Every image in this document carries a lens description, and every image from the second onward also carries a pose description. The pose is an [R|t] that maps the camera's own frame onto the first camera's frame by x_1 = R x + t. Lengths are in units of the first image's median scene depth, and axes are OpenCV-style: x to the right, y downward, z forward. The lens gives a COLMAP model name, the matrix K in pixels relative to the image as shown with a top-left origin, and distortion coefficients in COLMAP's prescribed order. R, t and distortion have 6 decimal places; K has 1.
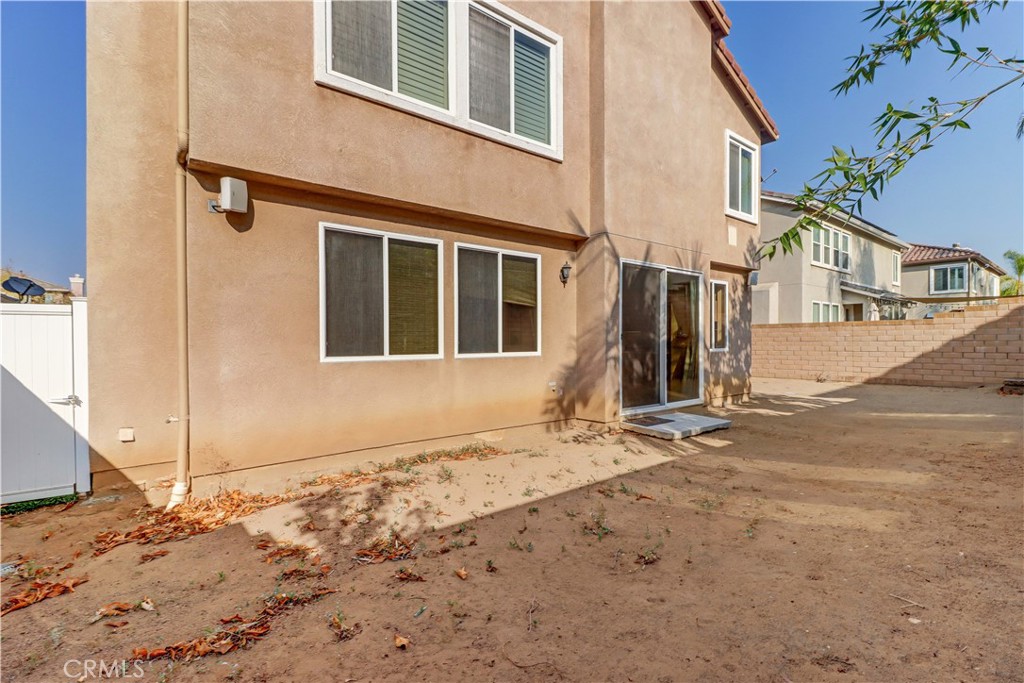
lens RADIAL K [[476.3, 0, 511.5], [0, 476.3, 343.5], [0, 0, 1]] dist [0.012980, -0.008017]
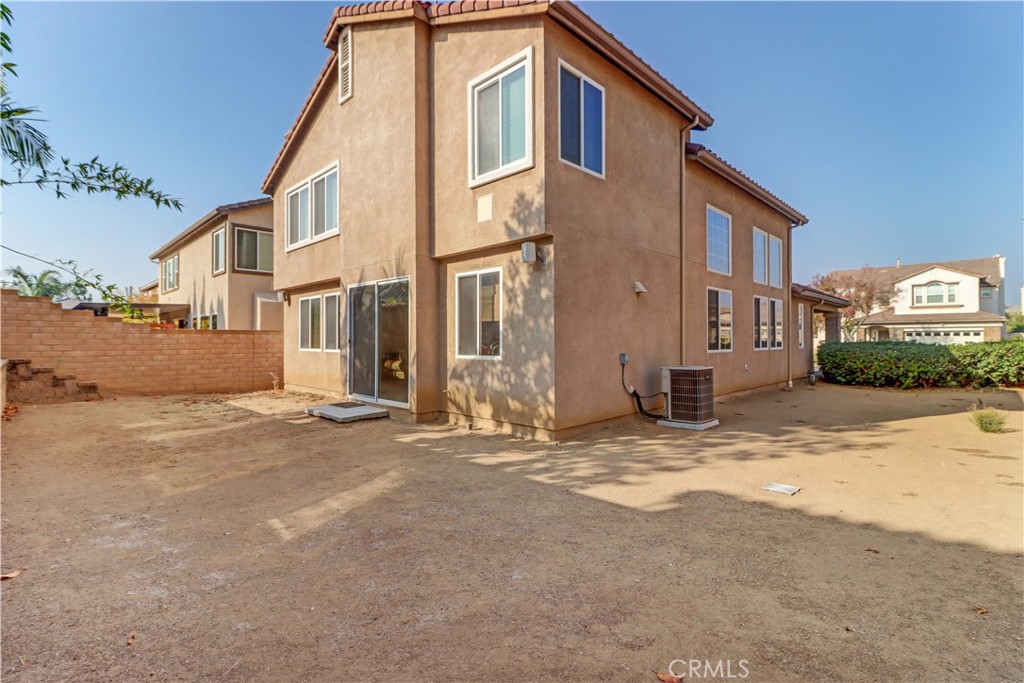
lens RADIAL K [[476.3, 0, 513.5], [0, 476.3, 332.4], [0, 0, 1]] dist [0.012980, -0.008017]
pose [[0.119368, -0.011040, -0.992789, 1.871011], [-0.005105, 0.999918, -0.011733, -0.030115], [0.992837, 0.006469, 0.119302, 1.464300]]
